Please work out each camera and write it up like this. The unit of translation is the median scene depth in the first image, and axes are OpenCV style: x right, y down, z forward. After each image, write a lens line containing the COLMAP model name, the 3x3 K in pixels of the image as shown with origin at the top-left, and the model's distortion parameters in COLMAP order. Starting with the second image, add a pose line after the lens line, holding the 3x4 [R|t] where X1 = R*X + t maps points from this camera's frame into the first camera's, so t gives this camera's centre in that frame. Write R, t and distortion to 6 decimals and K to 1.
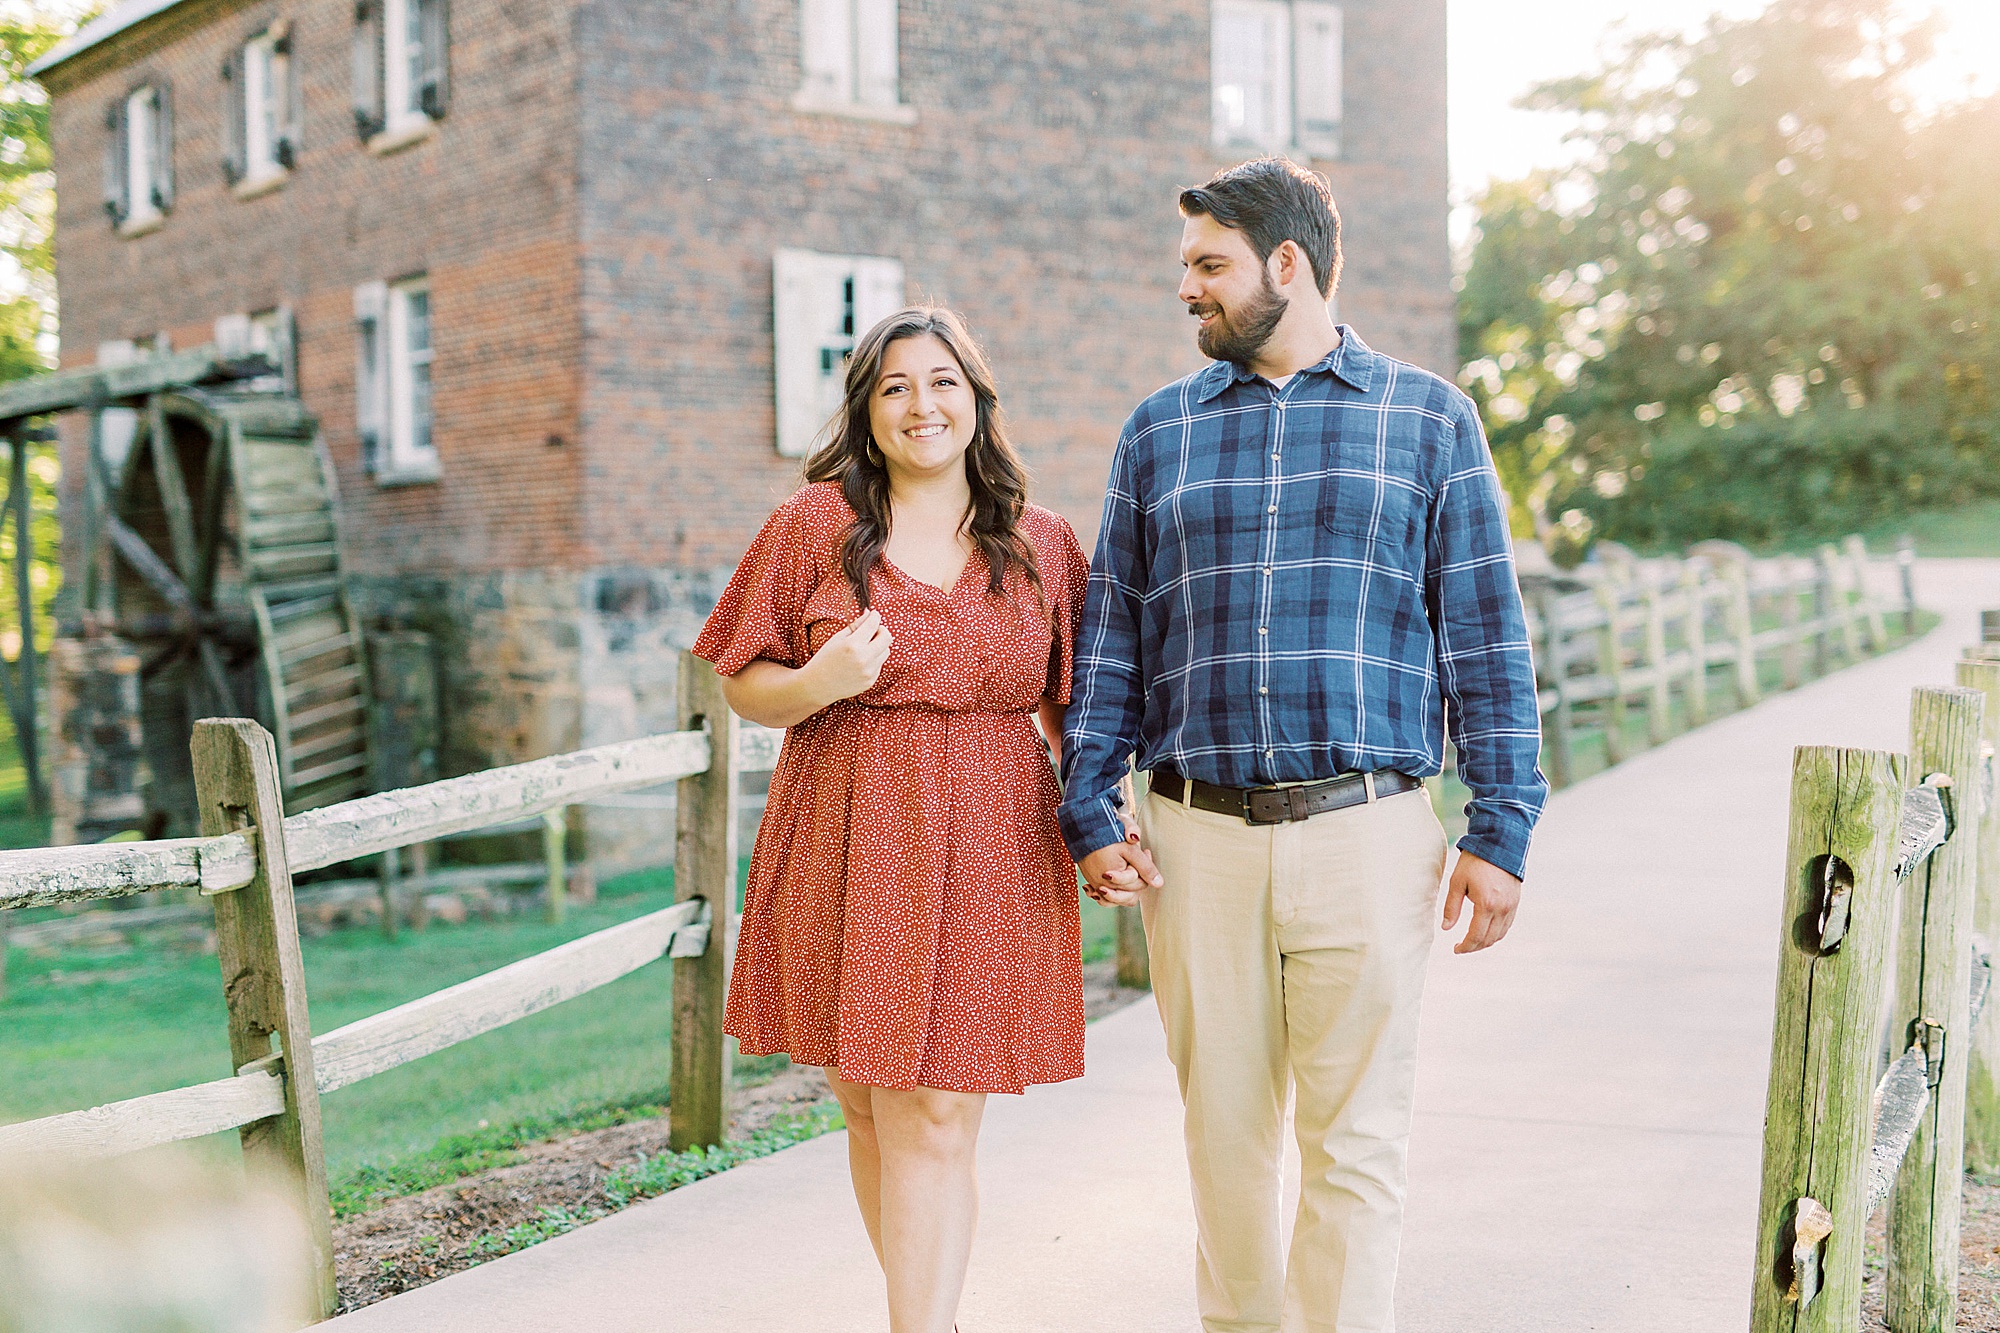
lens RADIAL K [[3028.3, 0, 1024.9], [0, 3028.3, 651.6], [0, 0, 1]] dist [0.005412, -0.014207]
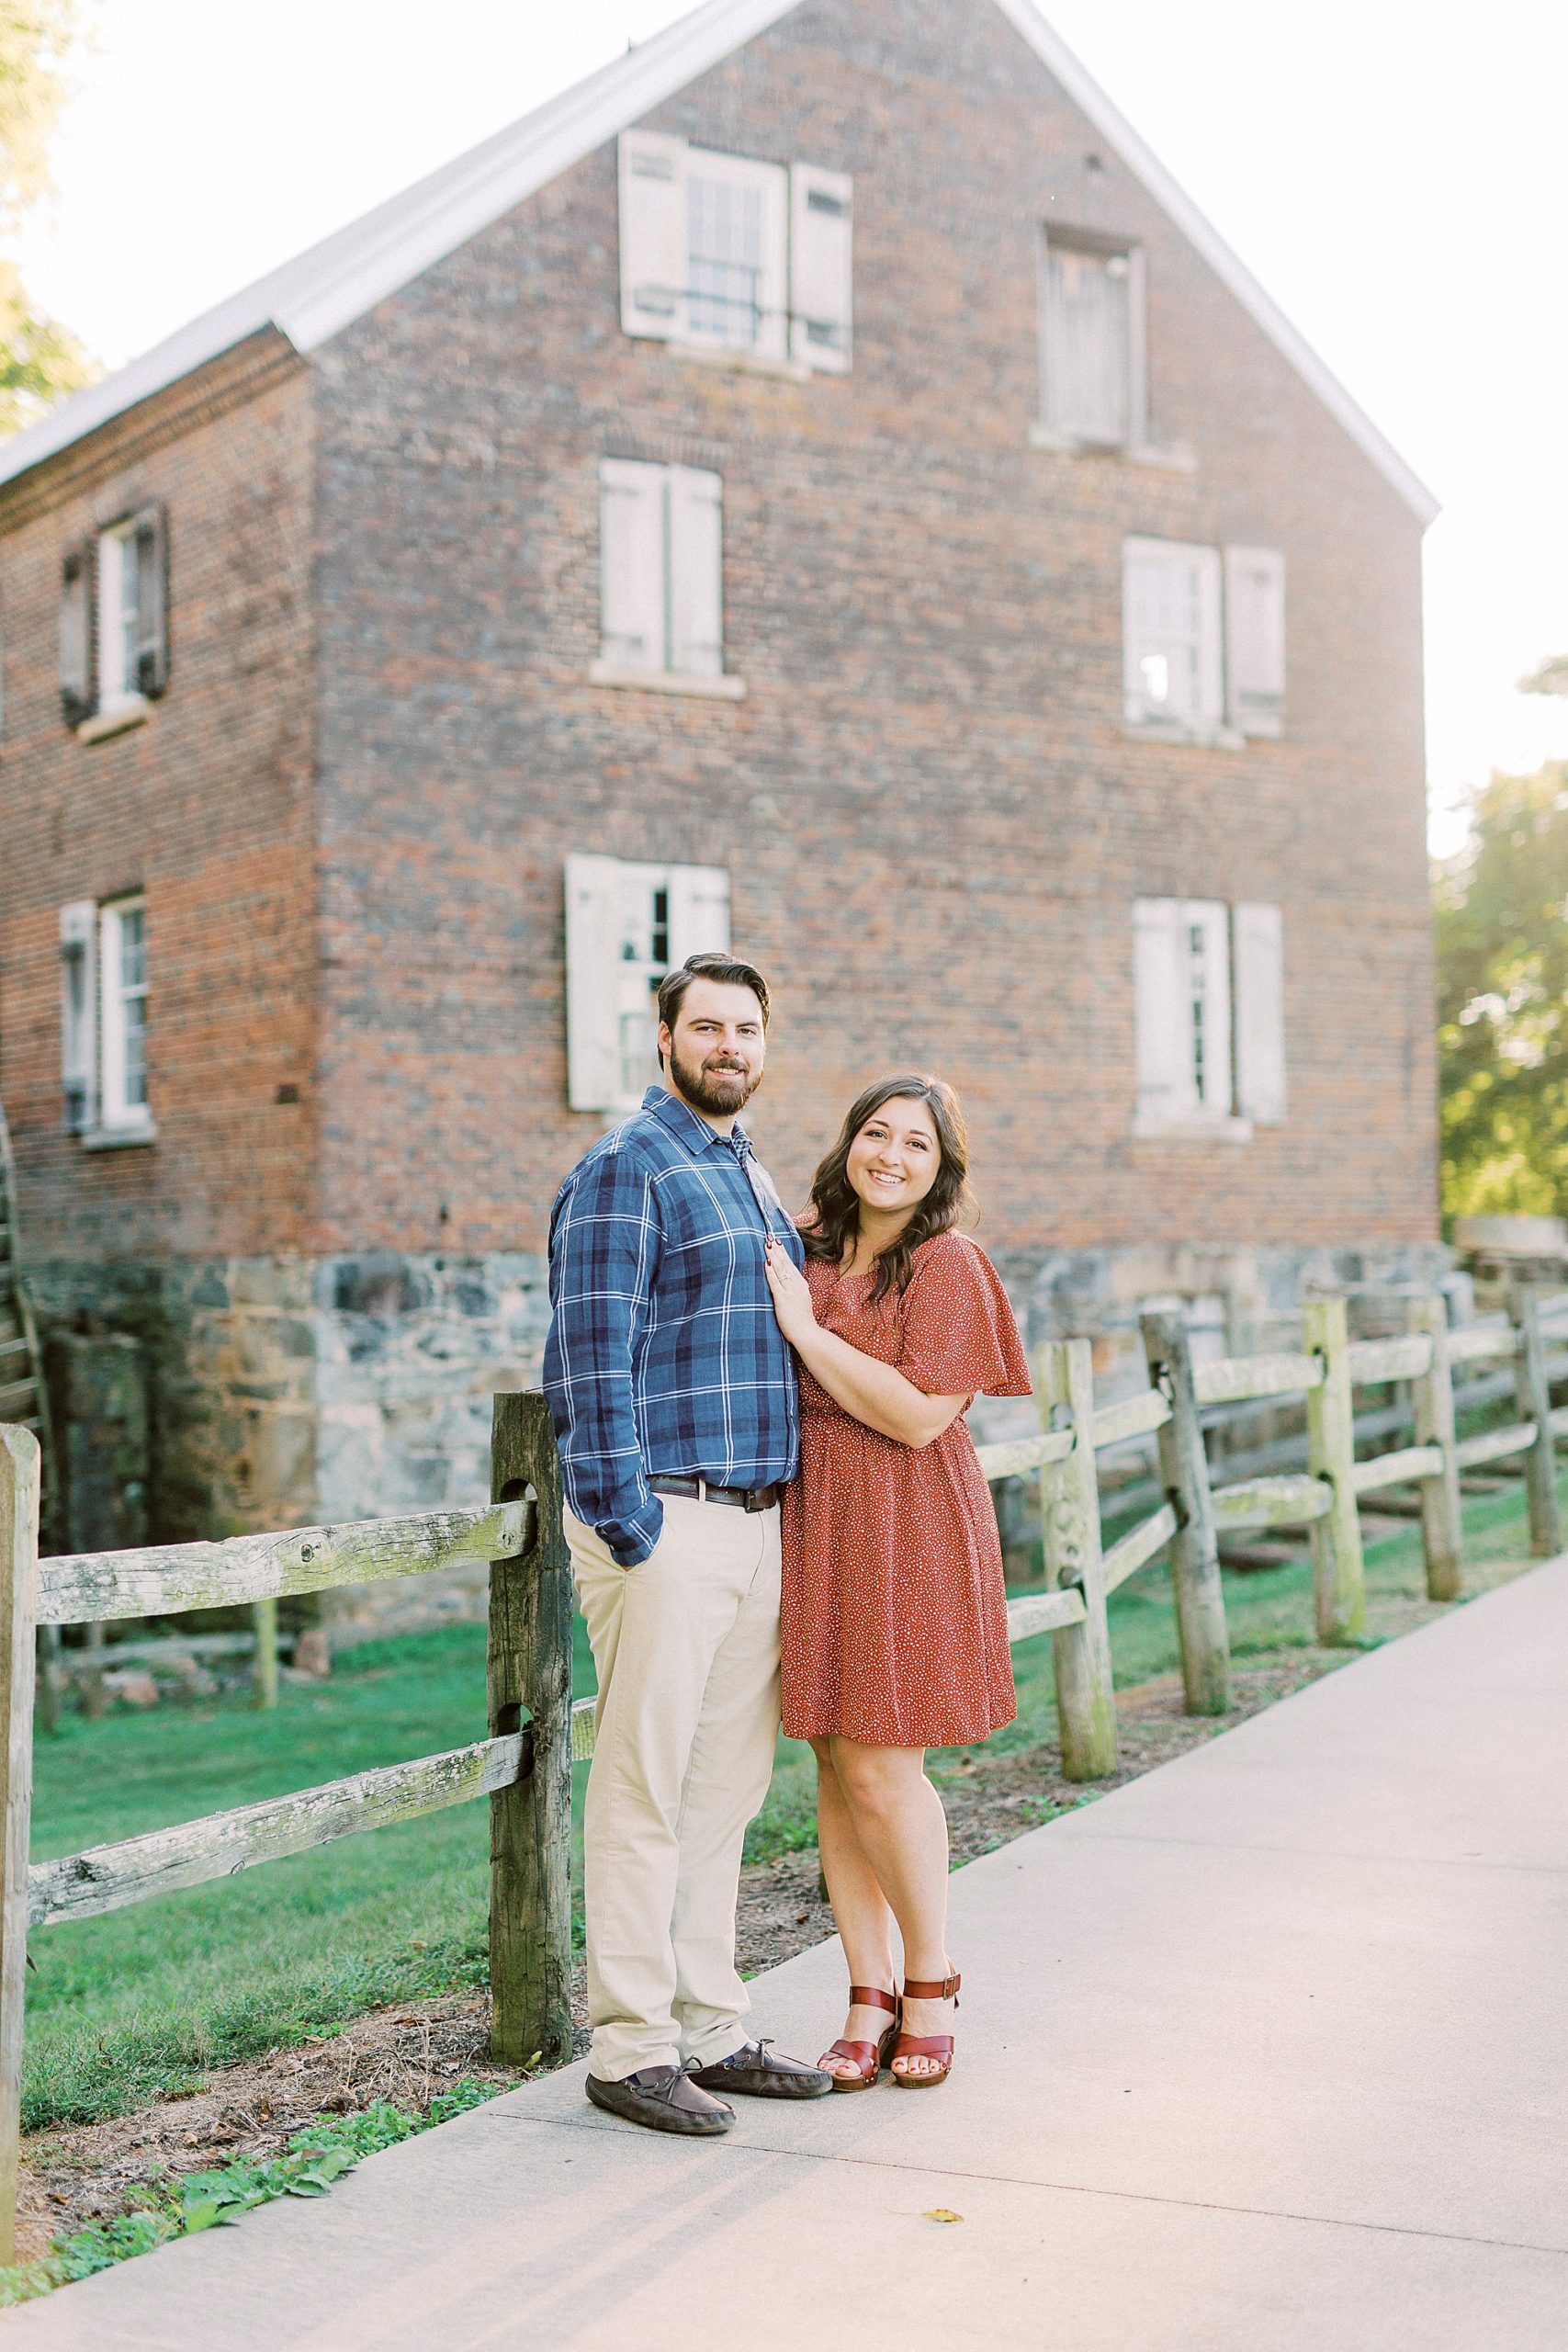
lens RADIAL K [[3478.8, 0, 793.0], [0, 3478.8, 1128.3], [0, 0, 1]] dist [-0.001626, -0.023957]
pose [[0.998437, -0.002936, -0.055814, 0.028053], [-0.000431, 0.998185, -0.060223, -0.005415], [0.055890, 0.060153, 0.996623, 0.092010]]
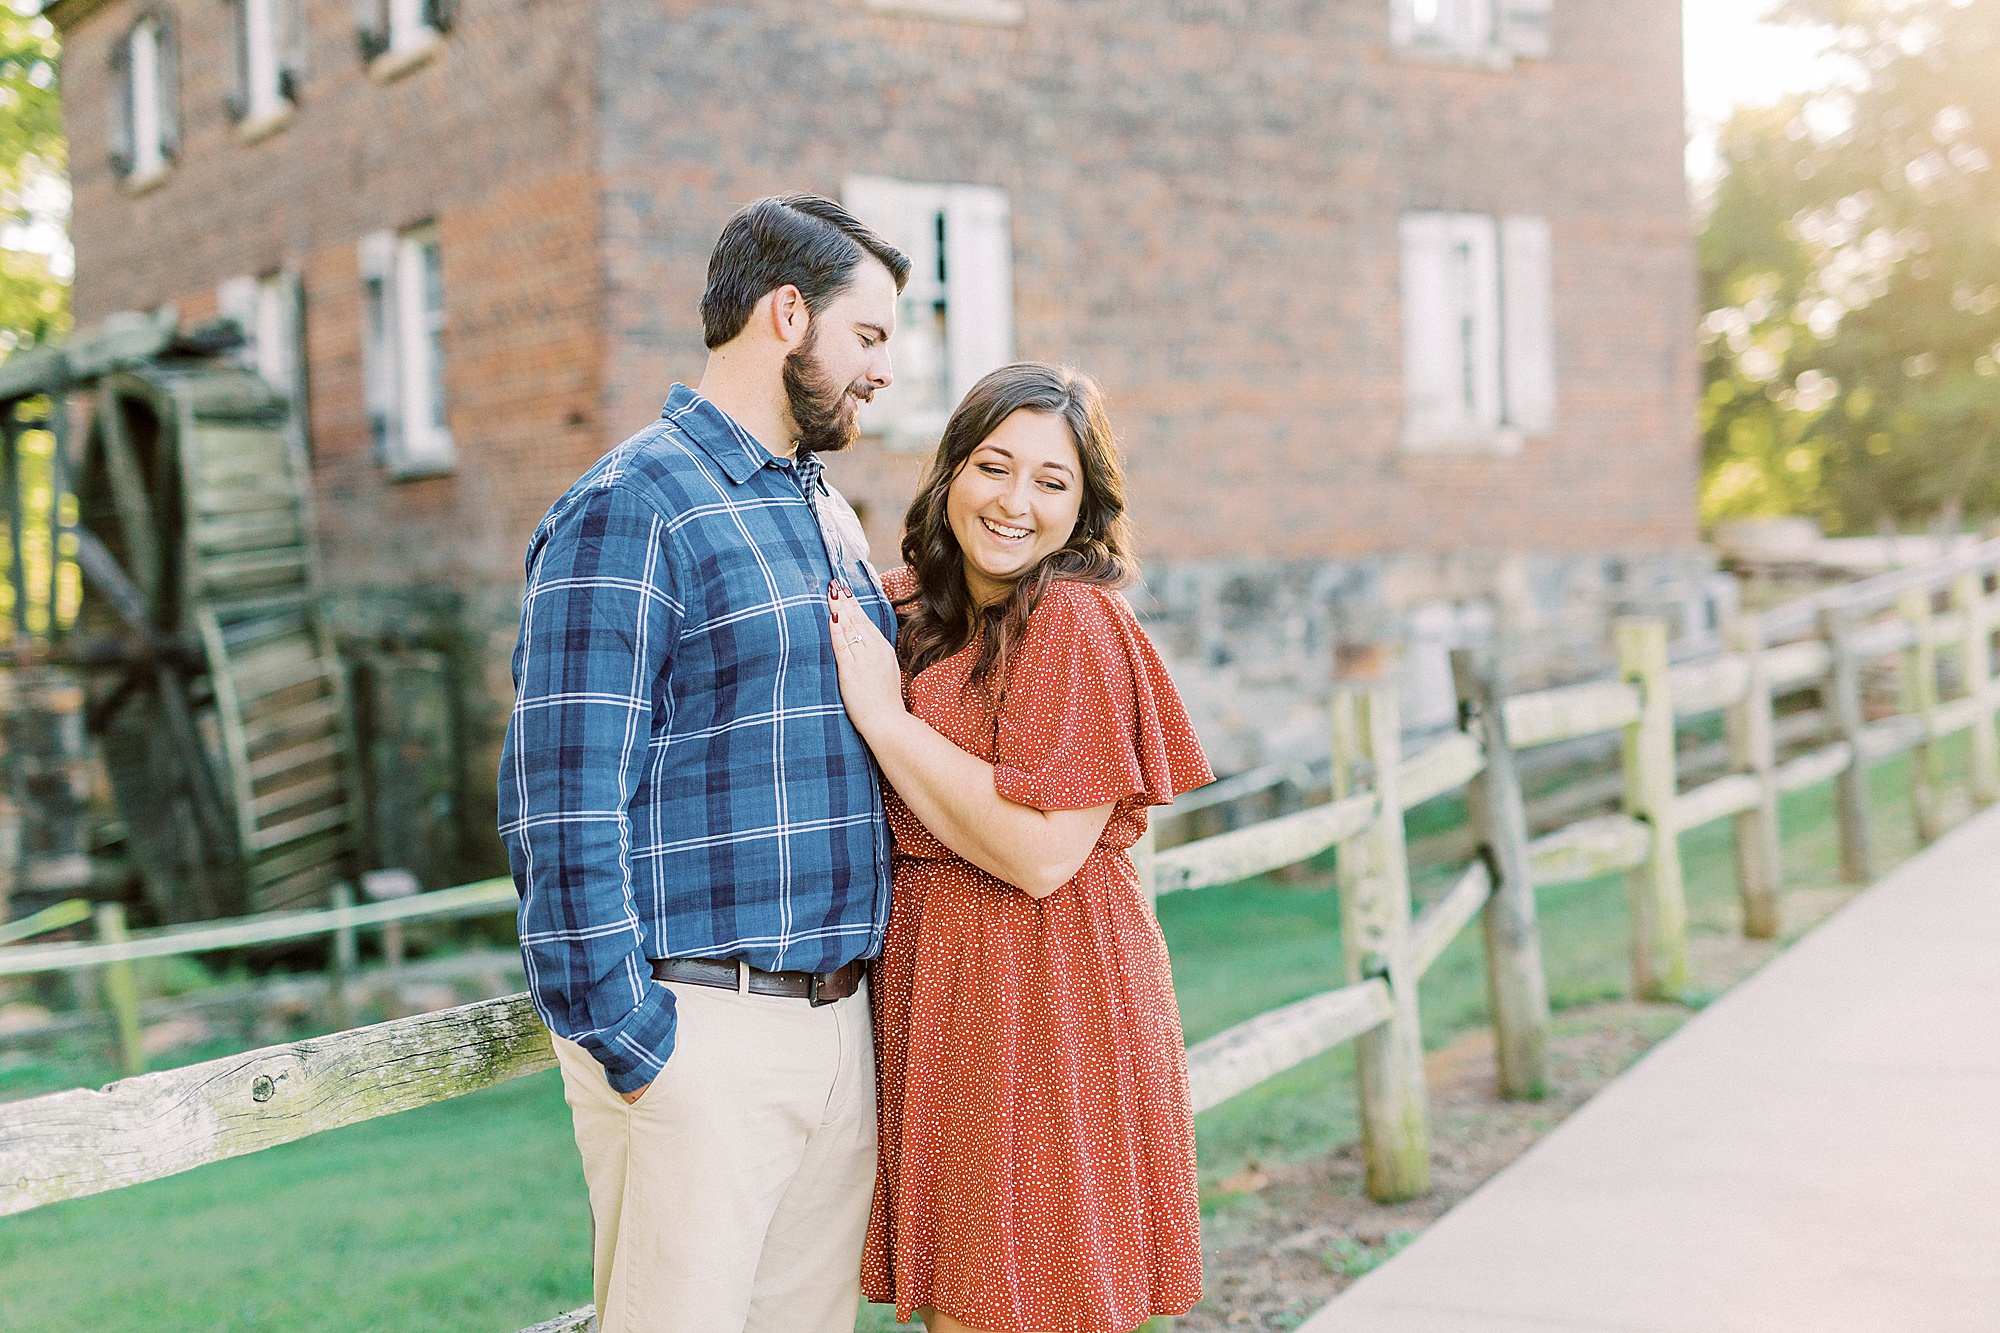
lens RADIAL K [[3028.3, 0, 1024.9], [0, 3028.3, 651.6], [0, 0, 1]] dist [0.005412, -0.014207]
pose [[0.996890, -0.012341, -0.077834, 0.026867], [0.012927, 0.999892, 0.007027, -0.010813], [0.077739, -0.008011, 0.996942, 0.190740]]
